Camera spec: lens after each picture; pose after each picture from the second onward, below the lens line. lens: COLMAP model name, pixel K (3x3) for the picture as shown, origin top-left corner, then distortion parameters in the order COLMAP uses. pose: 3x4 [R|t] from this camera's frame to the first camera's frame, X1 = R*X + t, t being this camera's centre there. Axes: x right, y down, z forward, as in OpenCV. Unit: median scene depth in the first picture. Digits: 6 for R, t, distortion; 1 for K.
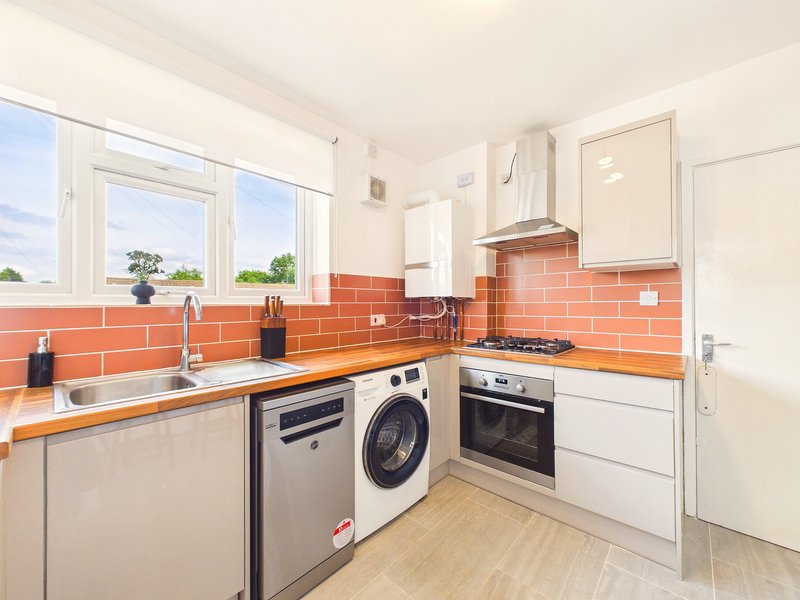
lens RADIAL K [[323.1, 0, 397.6], [0, 323.1, 301.4], [0, 0, 1]] dist [0.000921, -0.001096]
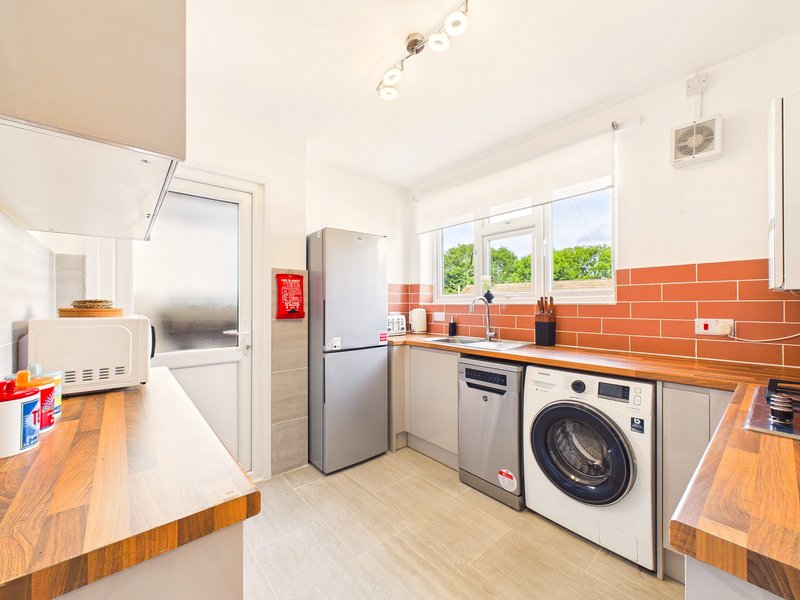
lens RADIAL K [[323.1, 0, 398.0], [0, 323.1, 302.9], [0, 0, 1]] dist [0.000921, -0.001096]
pose [[-0.125340, -0.000231, -0.992114, 0.908746], [0.010112, 0.999948, -0.001510, 0.002897], [0.992062, -0.010222, -0.125331, 0.569022]]
